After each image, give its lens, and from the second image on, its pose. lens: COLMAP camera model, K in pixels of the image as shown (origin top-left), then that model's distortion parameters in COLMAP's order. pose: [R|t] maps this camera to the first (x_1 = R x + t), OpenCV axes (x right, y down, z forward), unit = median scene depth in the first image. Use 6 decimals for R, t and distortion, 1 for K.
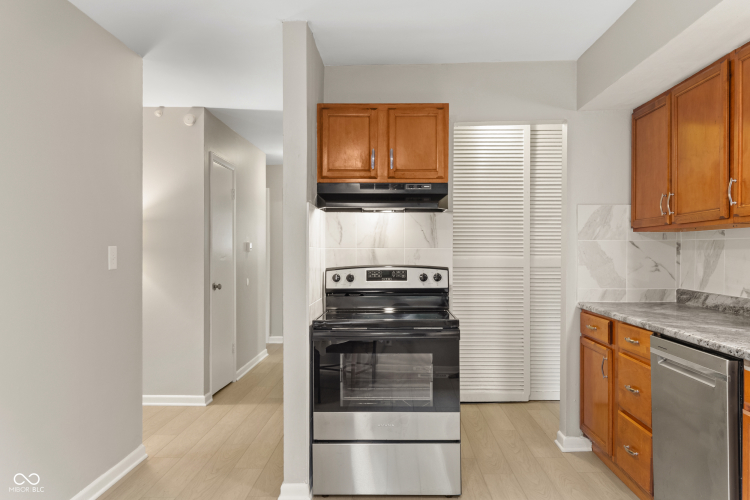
lens RADIAL K [[563.2, 0, 376.4], [0, 563.2, 254.6], [0, 0, 1]] dist [0.001714, -0.000354]
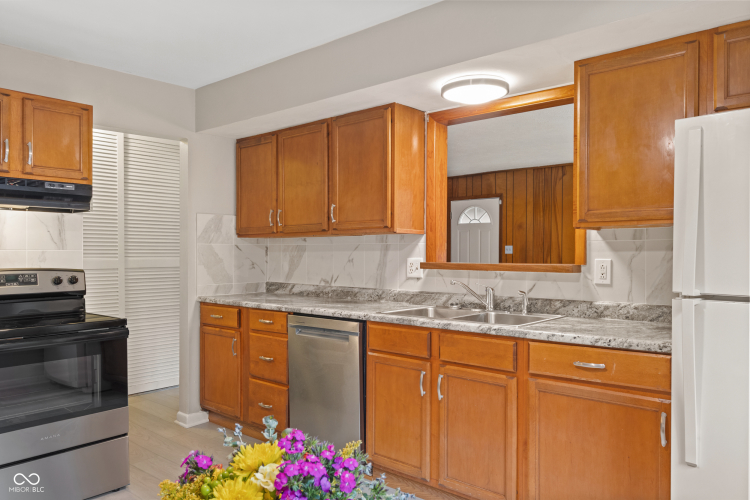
lens RADIAL K [[563.2, 0, 355.1], [0, 563.2, 253.9], [0, 0, 1]] dist [0.001714, -0.000354]
pose [[0.650041, -0.001825, 0.759897, -0.325952], [0.005338, 0.999983, -0.002165, -0.000063], [-0.759881, 0.005464, 0.650040, -0.006646]]
